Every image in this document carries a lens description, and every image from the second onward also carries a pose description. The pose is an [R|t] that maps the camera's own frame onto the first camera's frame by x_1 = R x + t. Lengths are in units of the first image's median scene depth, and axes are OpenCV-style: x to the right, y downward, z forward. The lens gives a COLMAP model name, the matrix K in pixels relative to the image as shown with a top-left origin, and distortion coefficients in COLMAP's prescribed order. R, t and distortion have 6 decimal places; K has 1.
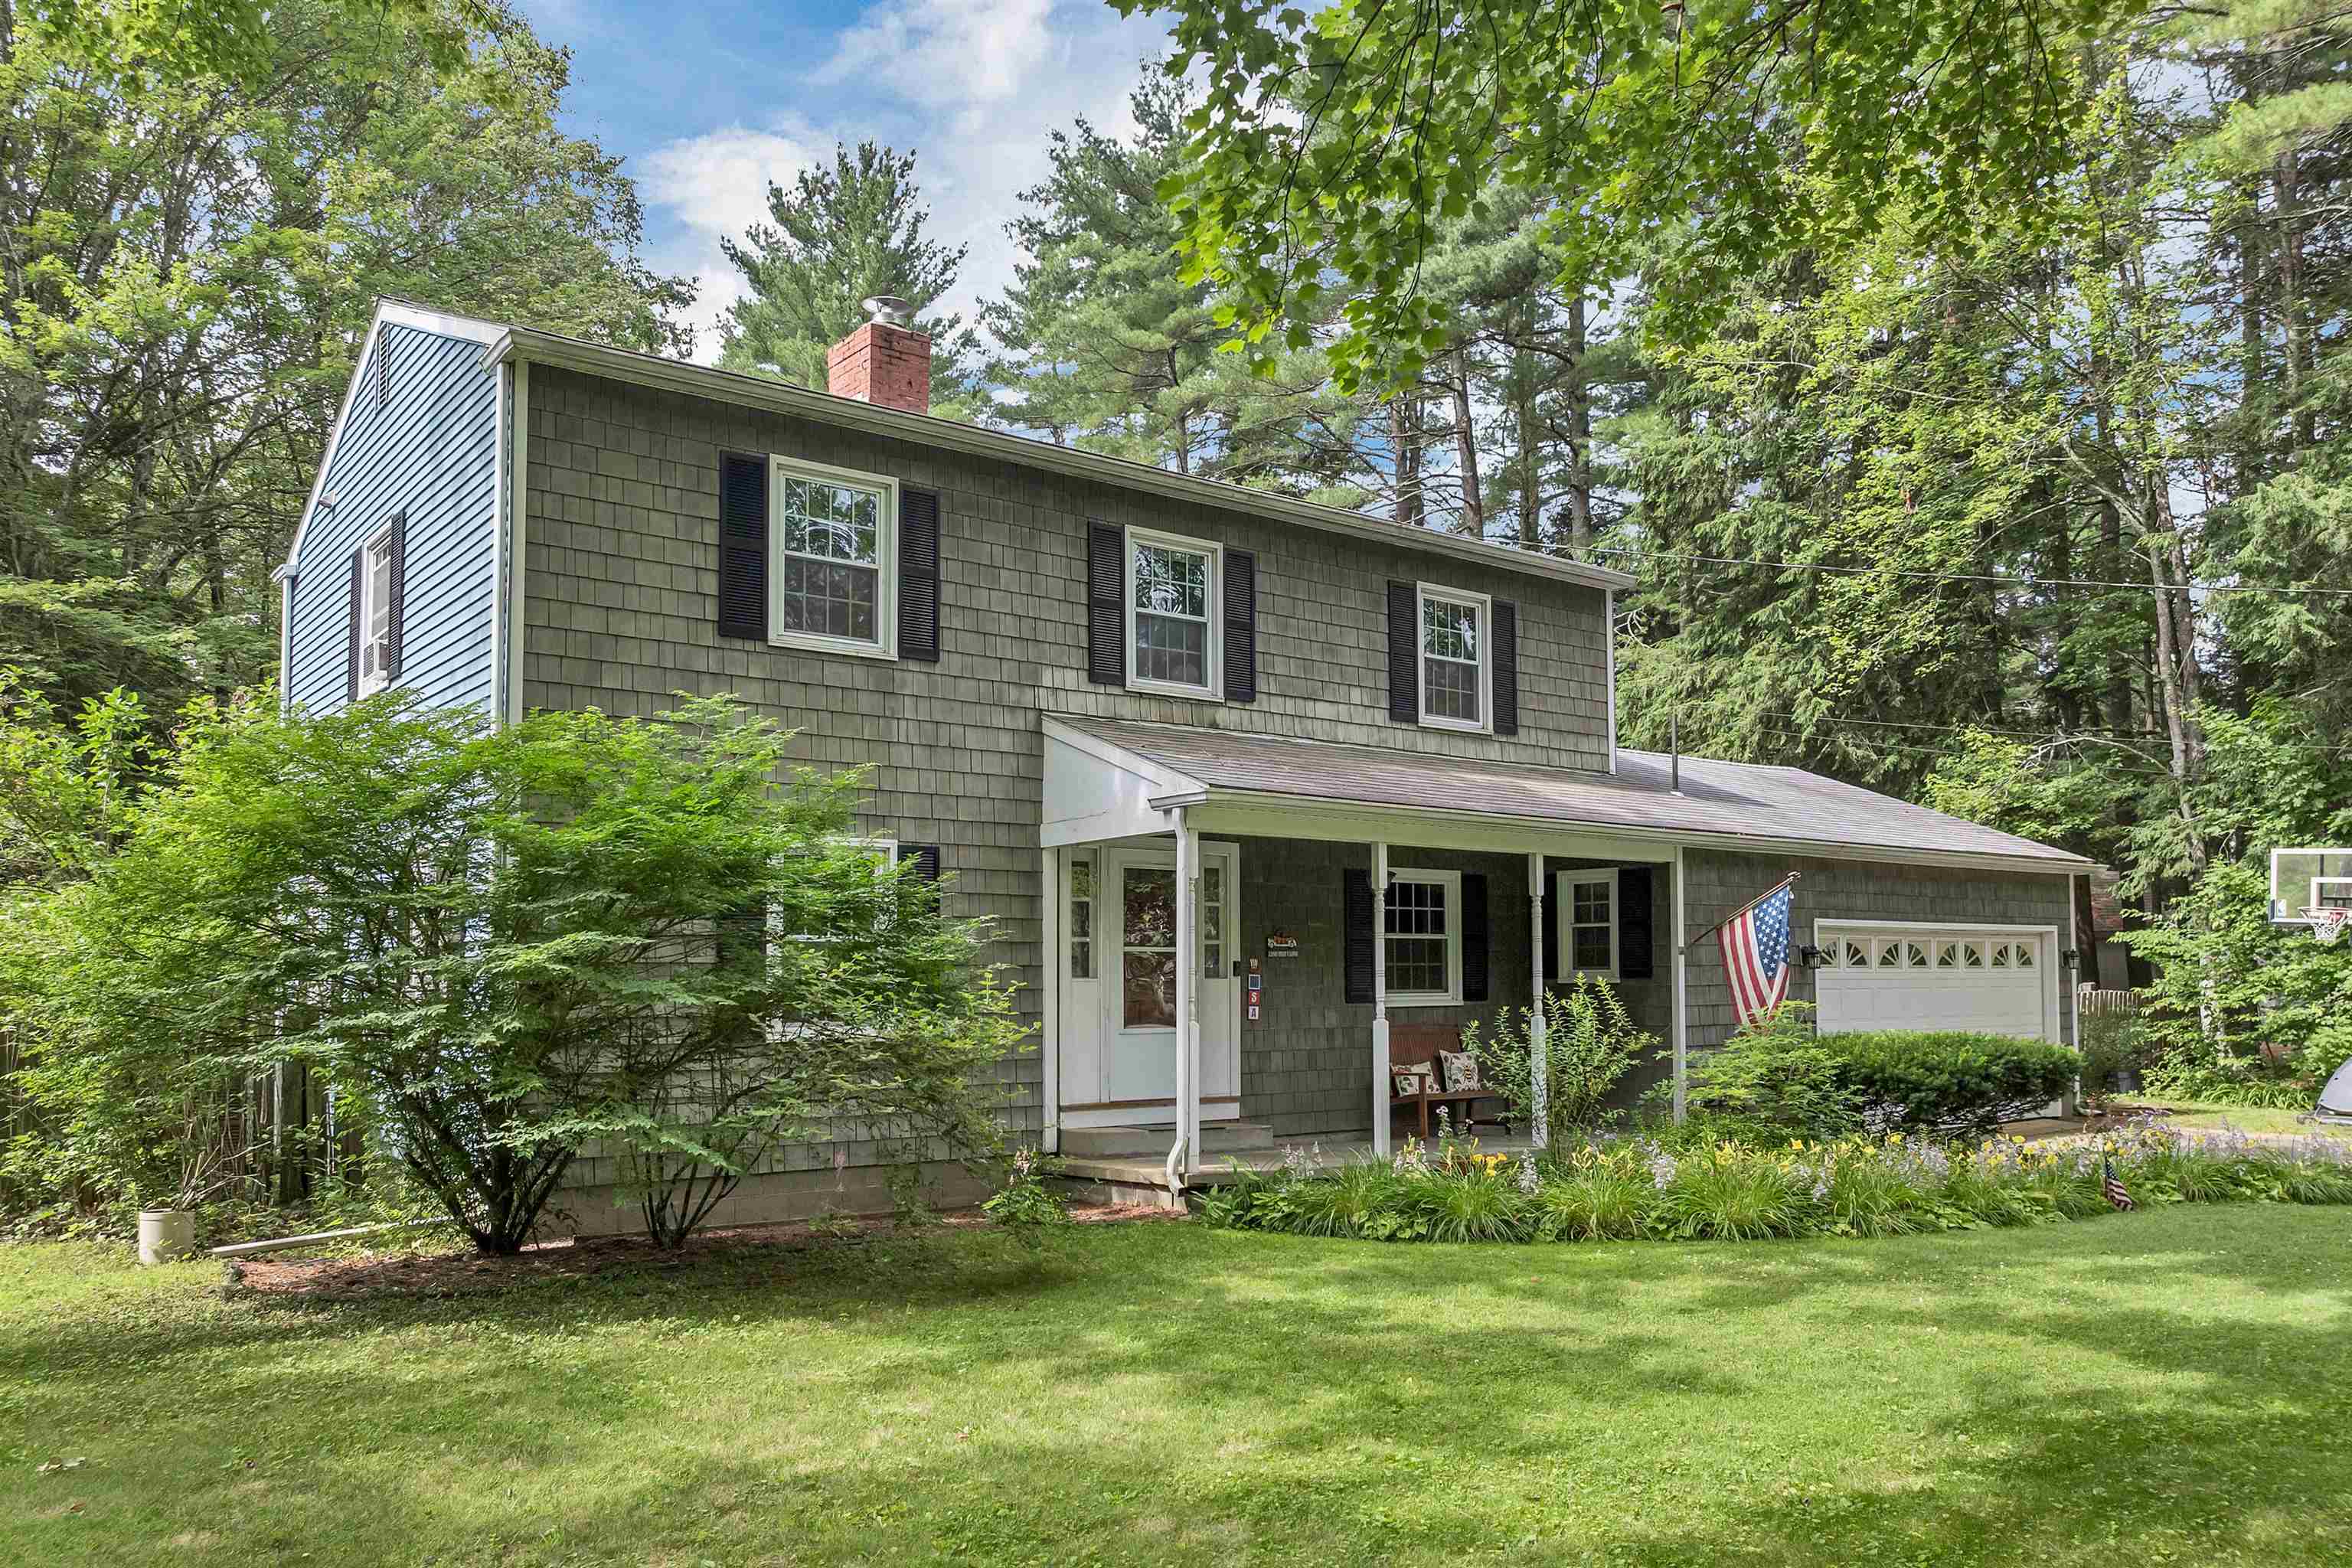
lens RADIAL K [[1721.4, 0, 1175.9], [0, 1721.4, 787.2], [0, 0, 1]] dist [-0.005678, 0.000420]
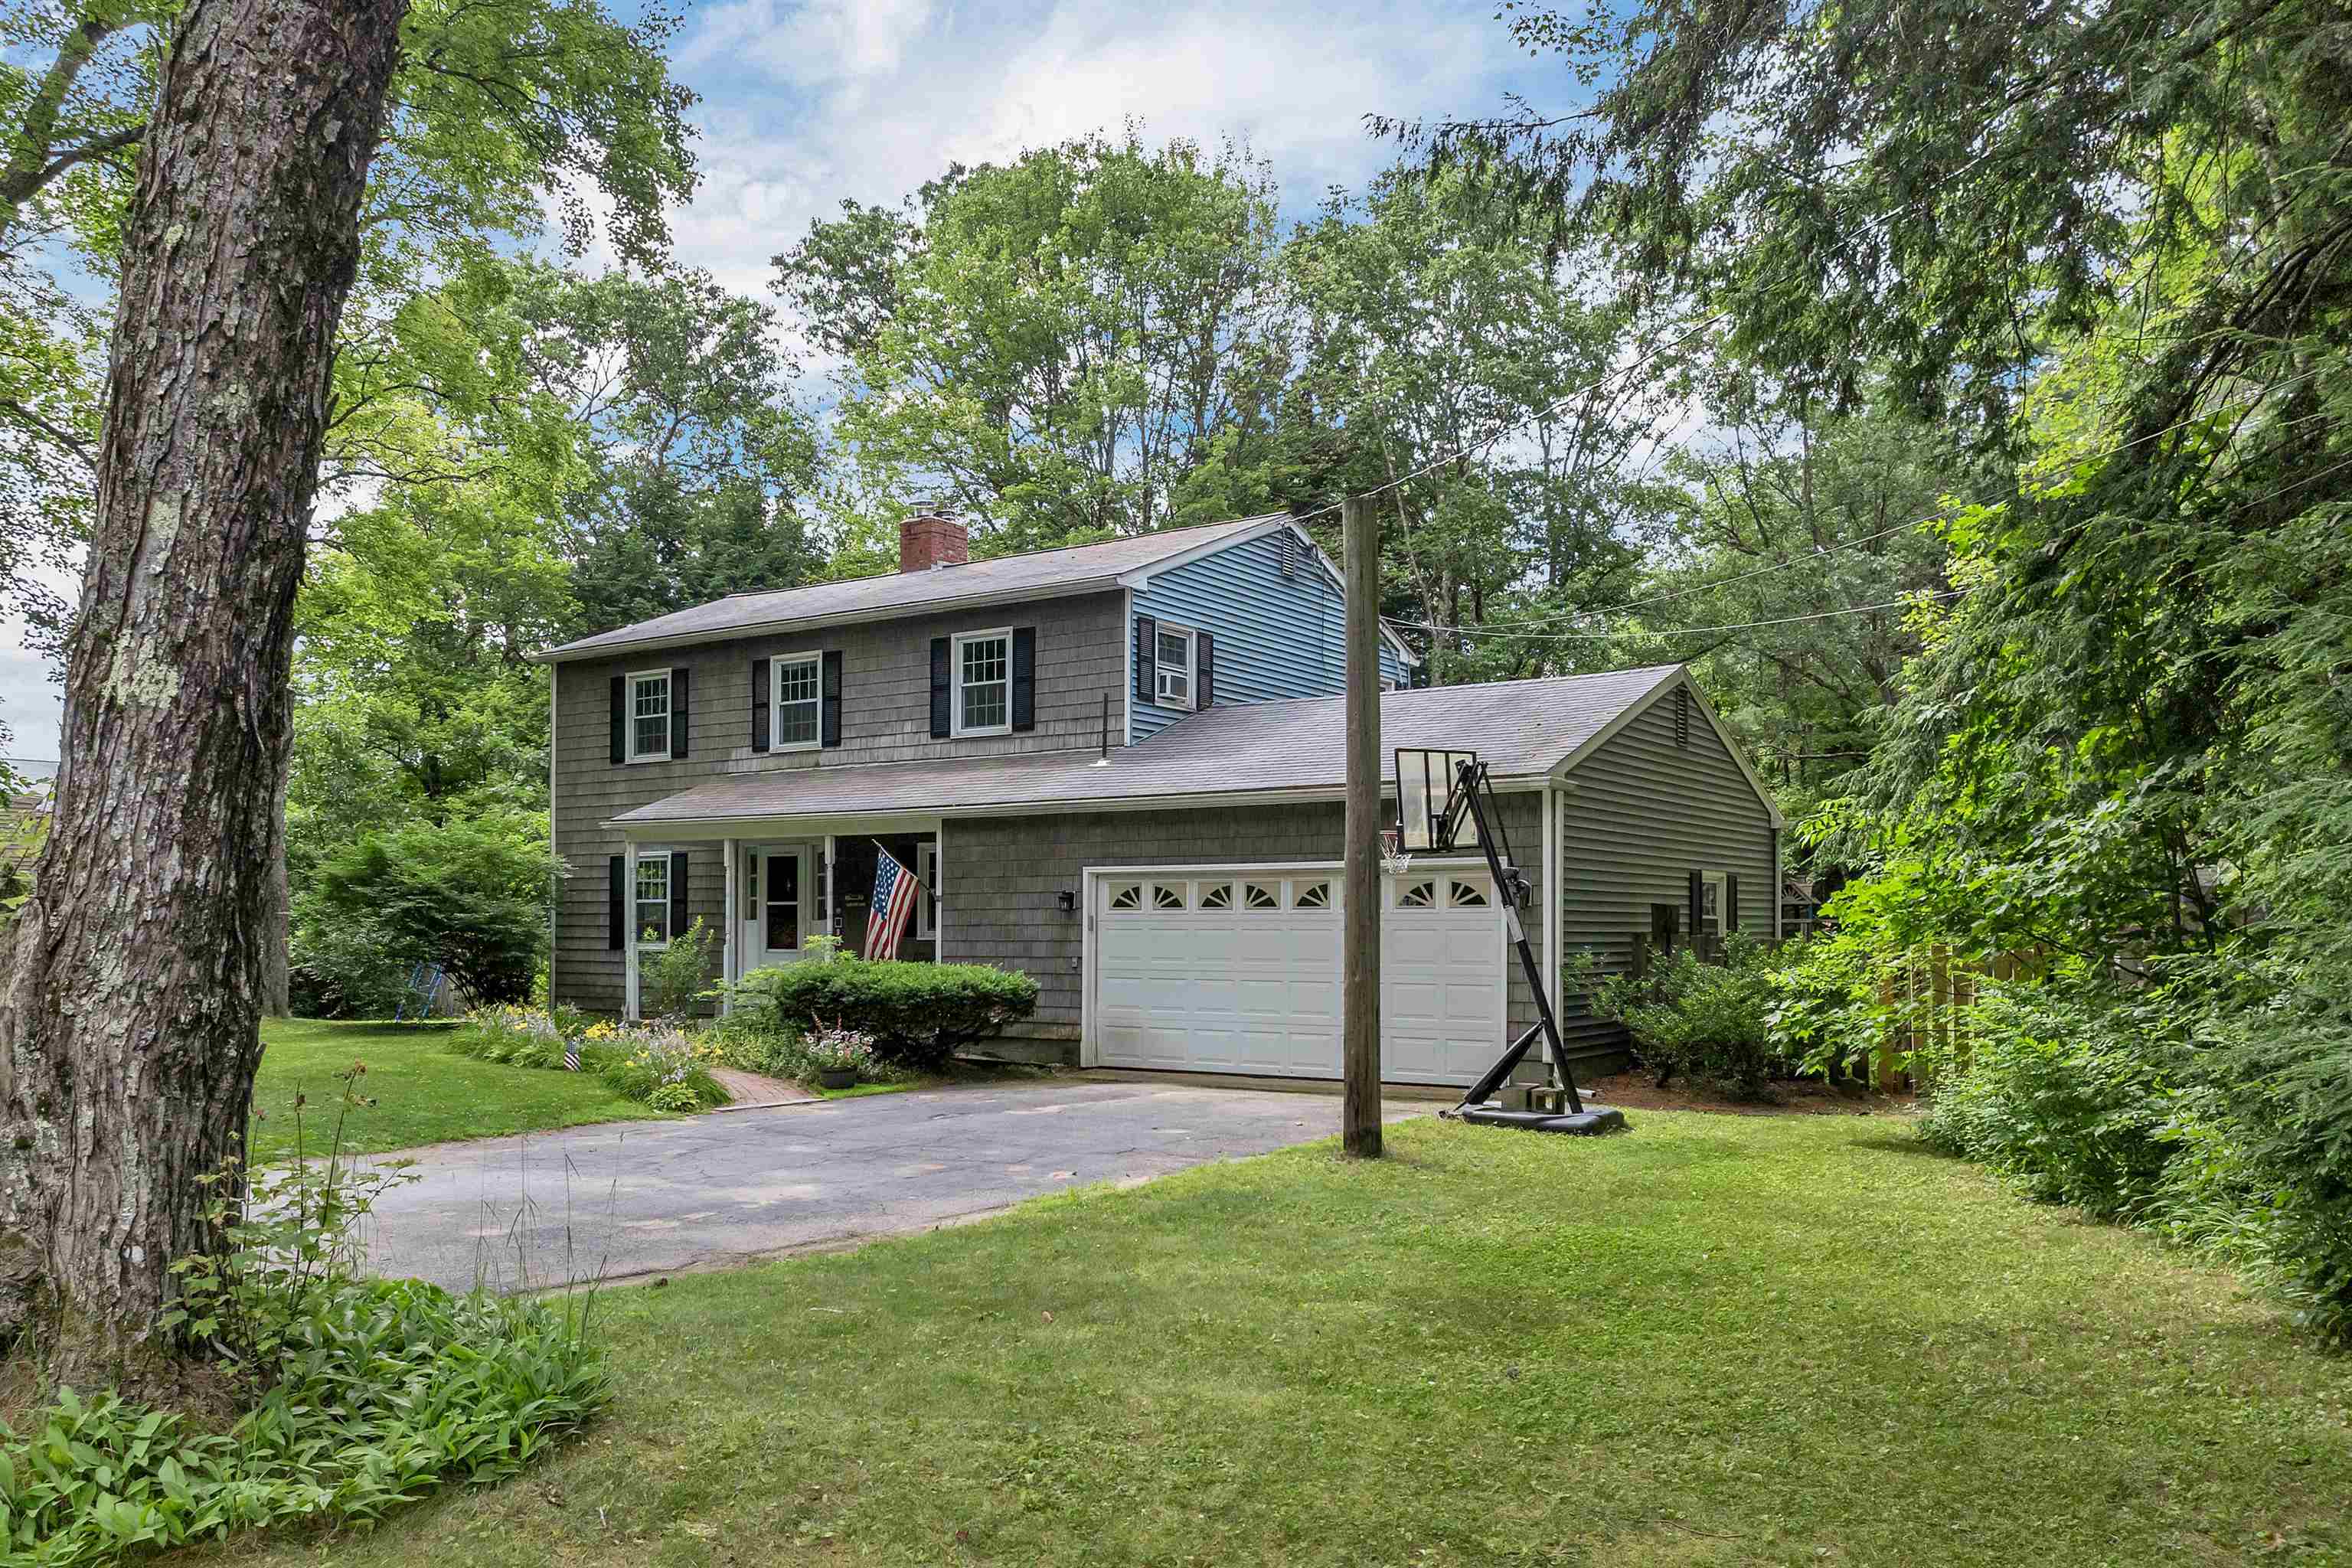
lens RADIAL K [[1721.4, 0, 1176.2], [0, 1721.4, 787.7], [0, 0, 1]] dist [-0.005678, 0.000420]
pose [[0.312712, -0.077362, -0.946692, 1.511651], [0.100377, 0.993788, -0.048054, 0.088568], [0.944529, -0.079999, 0.318535, 0.732391]]
